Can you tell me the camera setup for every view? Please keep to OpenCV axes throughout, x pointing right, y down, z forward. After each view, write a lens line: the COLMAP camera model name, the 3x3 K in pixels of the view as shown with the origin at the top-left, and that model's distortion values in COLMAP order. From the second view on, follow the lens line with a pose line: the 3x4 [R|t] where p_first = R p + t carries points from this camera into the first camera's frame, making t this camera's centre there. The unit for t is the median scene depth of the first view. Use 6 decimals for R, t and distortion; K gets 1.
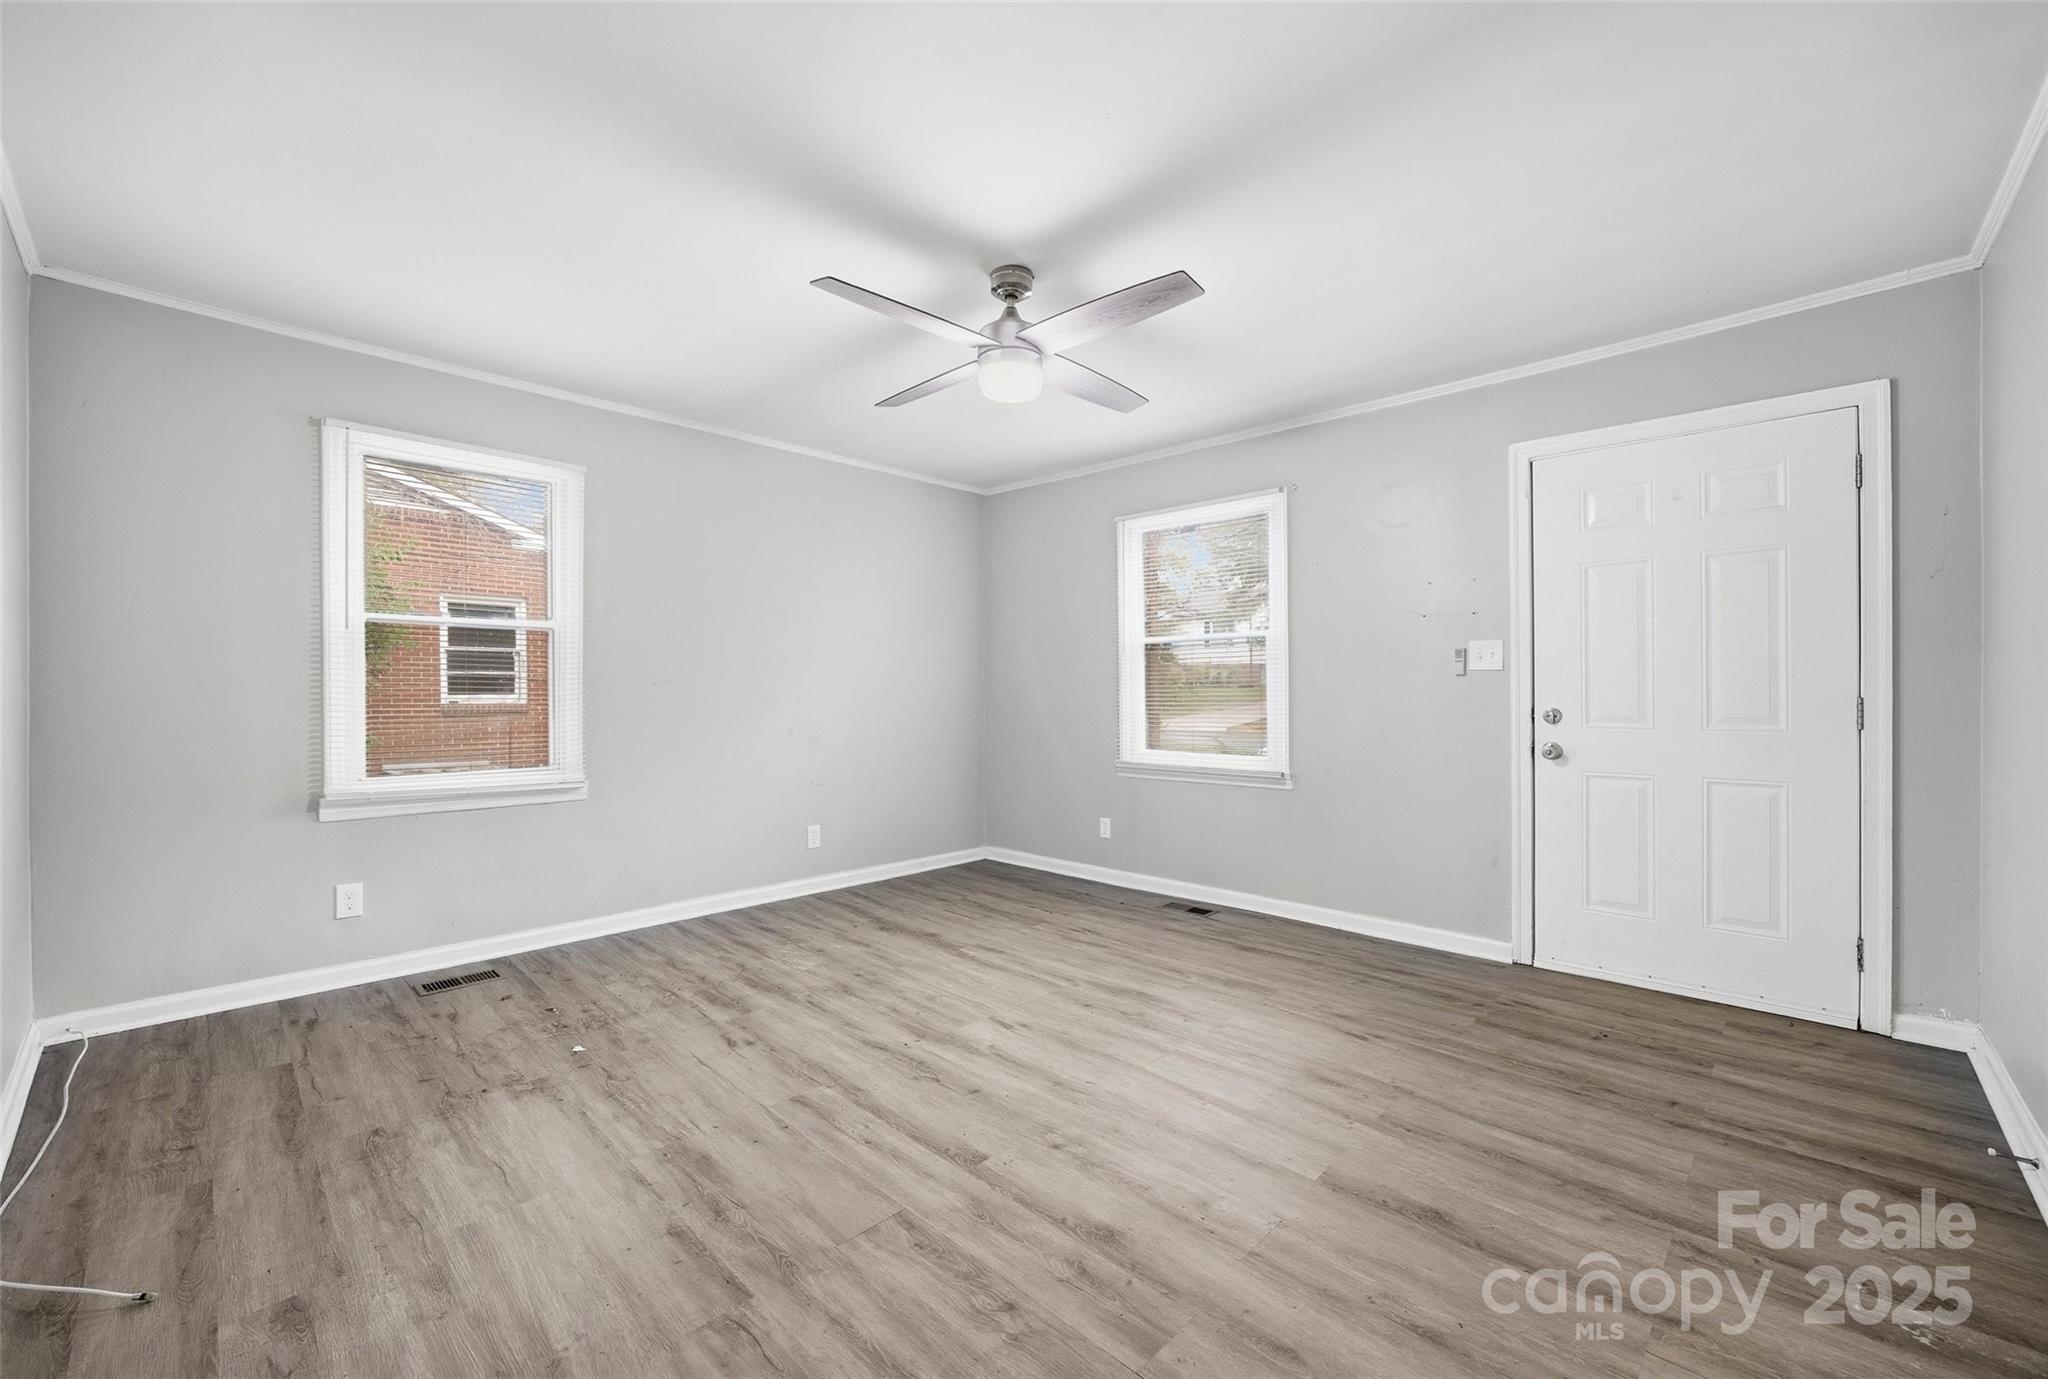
lens RADIAL K [[809.4, 0, 1009.8], [0, 809.4, 683.6], [0, 0, 1]] dist [-0.019819, 0.001423]
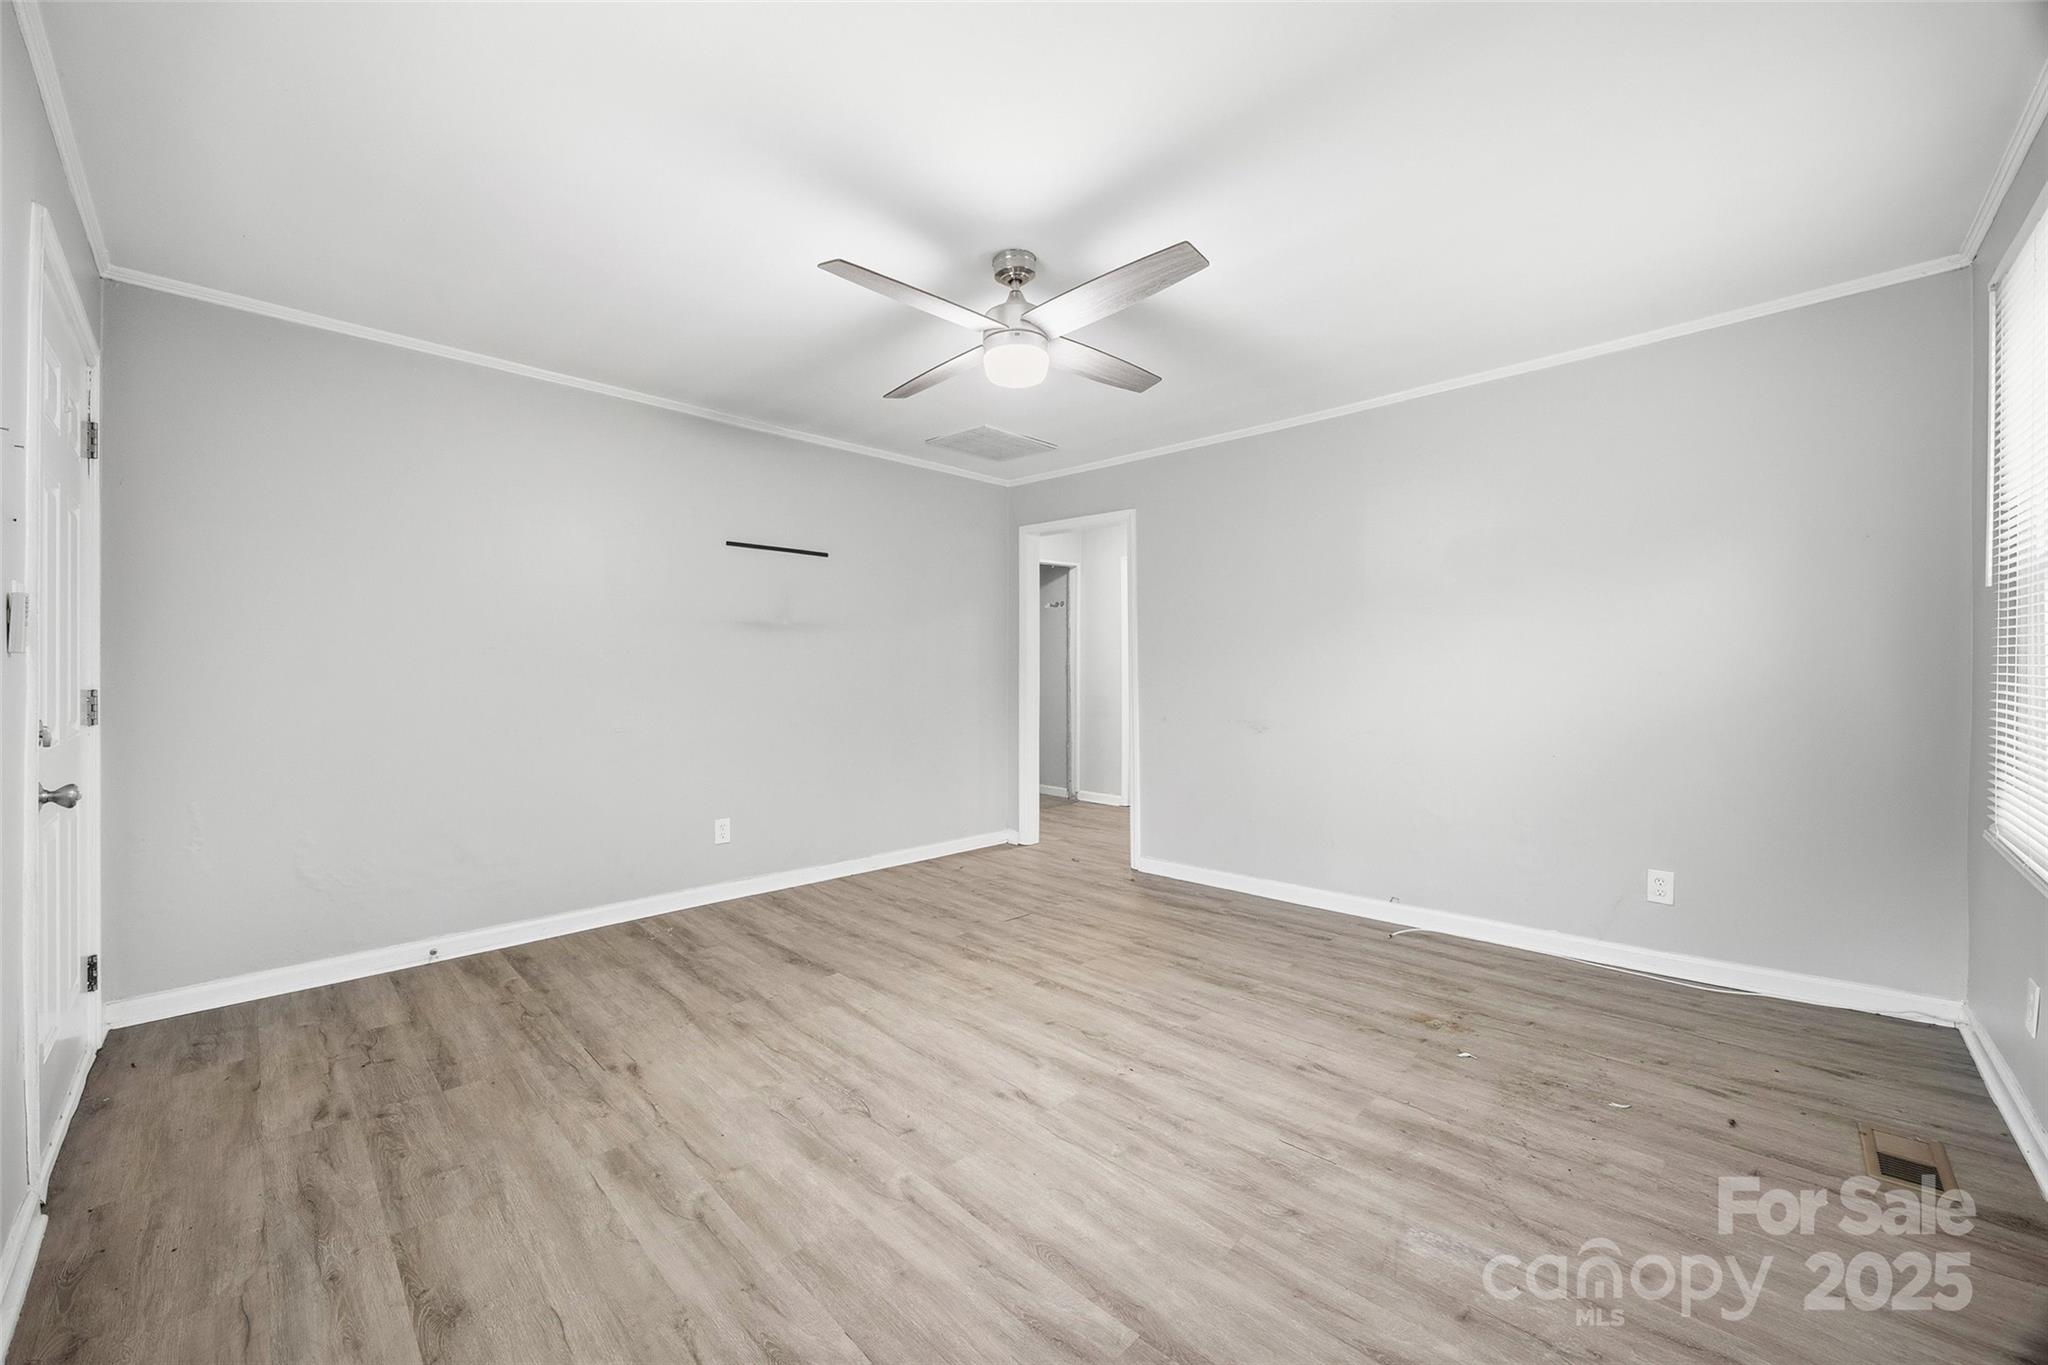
lens RADIAL K [[788.6, 0, 1008.7], [0, 788.6, 677.9], [0, 0, 1]] dist [-0.025994, 0.001548]
pose [[-0.999758, 0.002161, 0.021897, -0.008258], [0.002186, 0.999997, 0.001108, -0.000564], [-0.021895, 0.001156, -0.999760, 1.680196]]
